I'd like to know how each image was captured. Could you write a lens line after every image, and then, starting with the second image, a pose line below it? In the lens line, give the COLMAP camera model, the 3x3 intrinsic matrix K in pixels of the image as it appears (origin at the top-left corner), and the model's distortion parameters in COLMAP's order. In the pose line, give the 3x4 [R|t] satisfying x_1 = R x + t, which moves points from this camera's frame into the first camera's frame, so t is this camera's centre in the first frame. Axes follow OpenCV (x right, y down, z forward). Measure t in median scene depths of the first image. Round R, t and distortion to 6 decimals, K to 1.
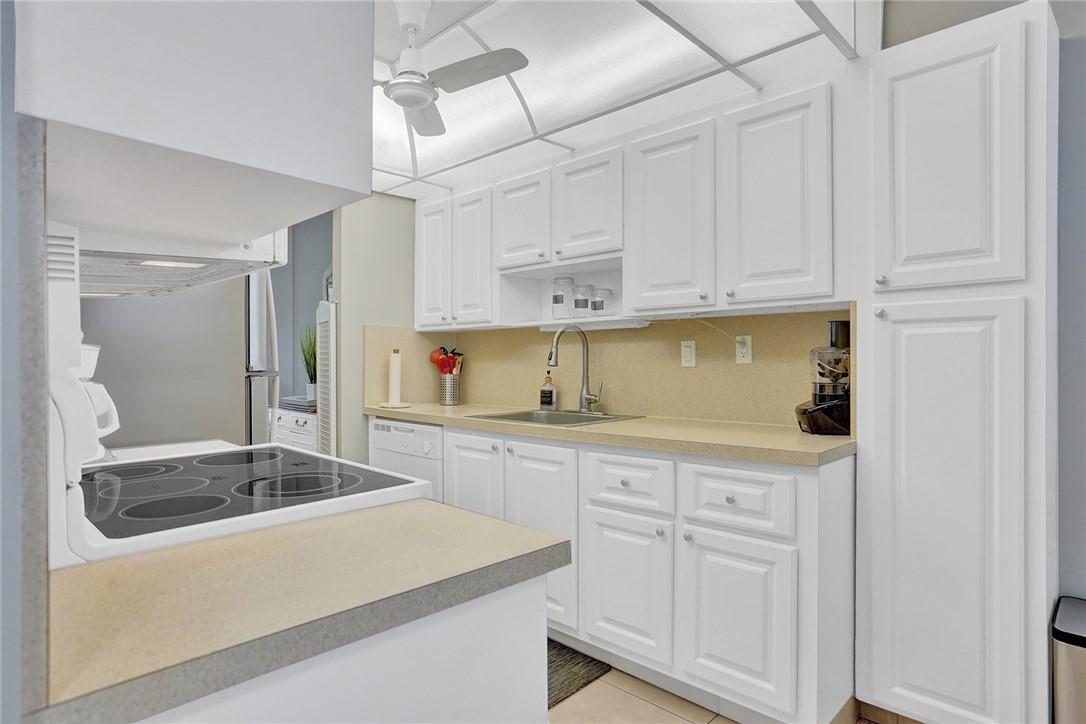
lens RADIAL K [[600.9, 0, 544.1], [0, 600.9, 356.6], [0, 0, 1]] dist [-0.052963, 0.001786]
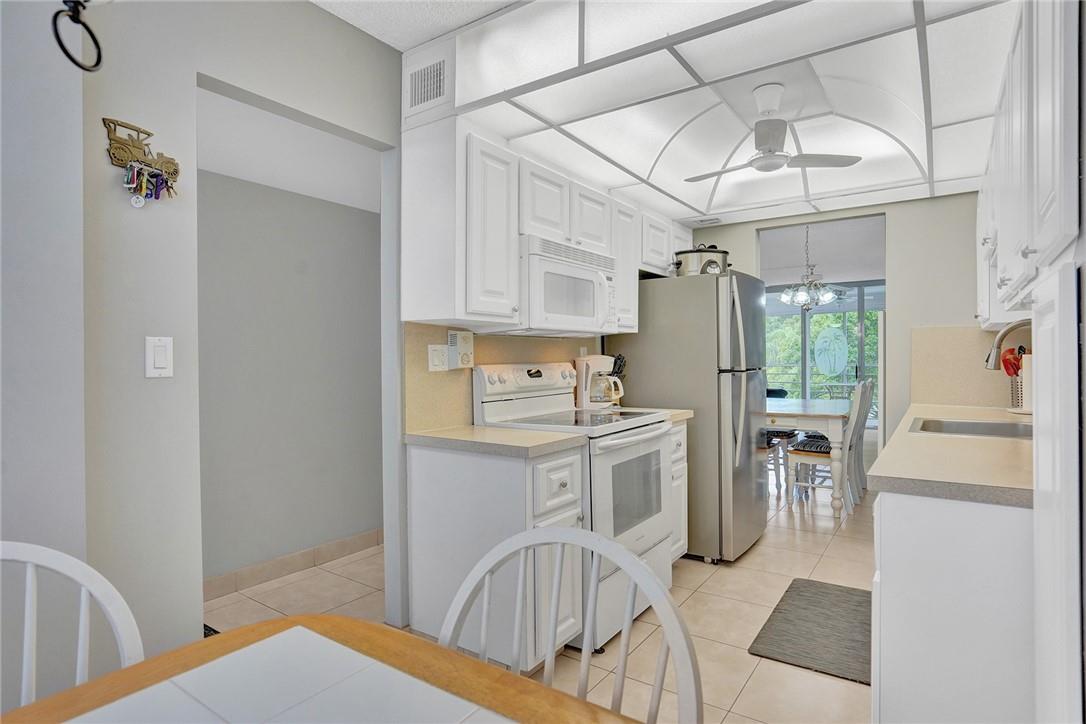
lens RADIAL K [[581.0, 0, 540.9], [0, 581.0, 367.4], [0, 0, 1]] dist [-0.022453, 0.014473]
pose [[0.179974, 0.018107, -0.983505, 0.585921], [0.011849, 0.999718, 0.020573, -0.011504], [0.983600, -0.015356, 0.179709, 0.171507]]
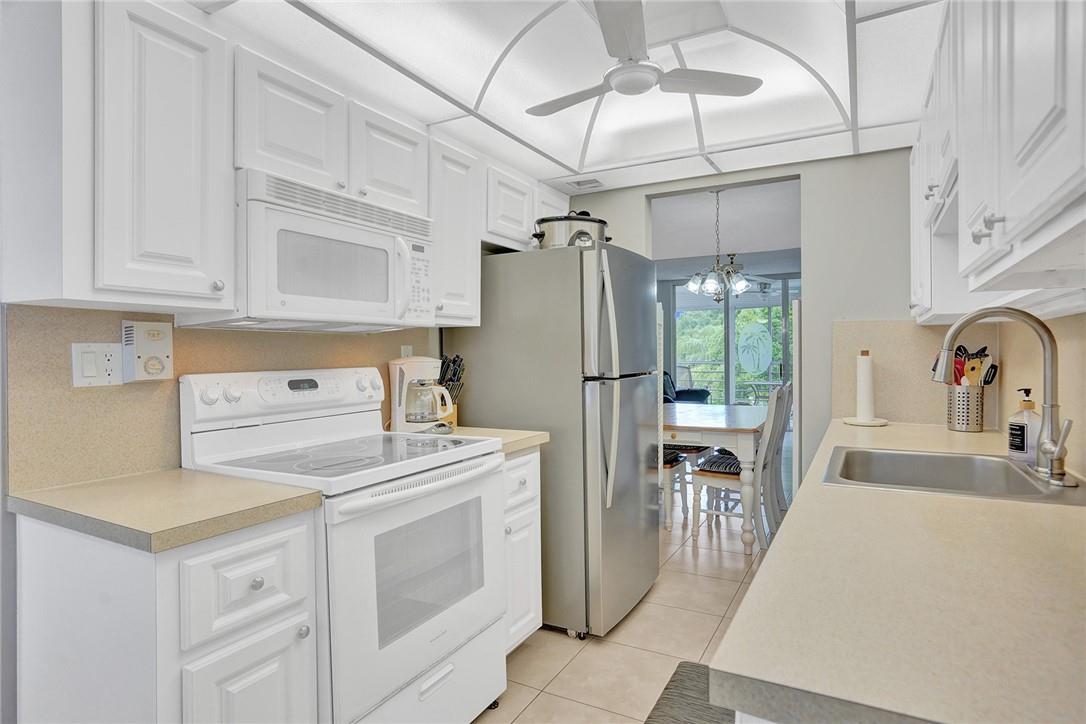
lens RADIAL K [[581.0, 0, 541.2], [0, 581.0, 358.6], [0, 0, 1]] dist [-0.022453, 0.014473]
pose [[0.272478, 0.011295, -0.962096, 0.369631], [0.010958, 0.999830, 0.014841, -0.017348], [0.962099, -0.014586, 0.272308, 0.384157]]
